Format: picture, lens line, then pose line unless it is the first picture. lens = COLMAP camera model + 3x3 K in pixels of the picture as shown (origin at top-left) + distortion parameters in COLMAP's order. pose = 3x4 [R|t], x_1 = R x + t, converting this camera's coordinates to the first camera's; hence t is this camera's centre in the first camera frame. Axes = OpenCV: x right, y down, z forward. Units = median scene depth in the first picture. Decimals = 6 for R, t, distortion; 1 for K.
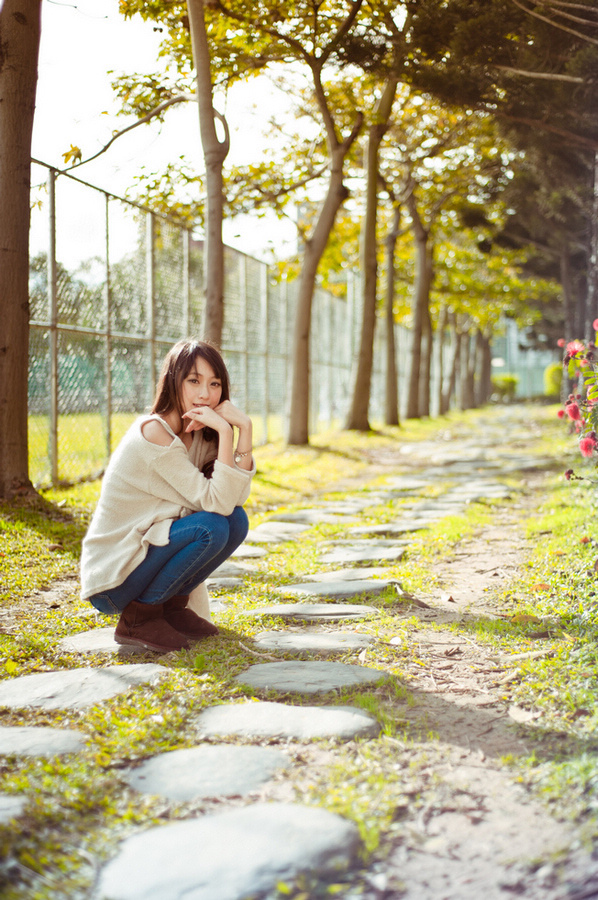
lens RADIAL K [[1303.8, 0, 299.2], [0, 1303.8, 450.6], [0, 0, 1]] dist [-0.034403, 0.000000]
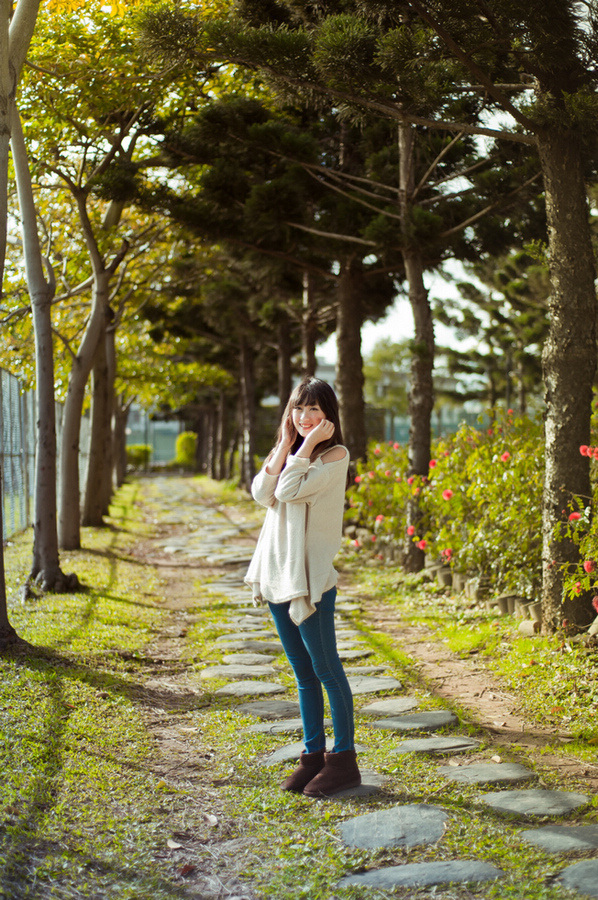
lens RADIAL K [[1303.8, 0, 298.7], [0, 1303.8, 449.3], [0, 0, 1]] dist [-0.034403, 0.000000]
pose [[0.949245, -0.023228, 0.313680, -0.130093], [0.036571, 0.998656, -0.036719, -0.033096], [-0.312405, 0.046327, 0.948819, -0.057616]]
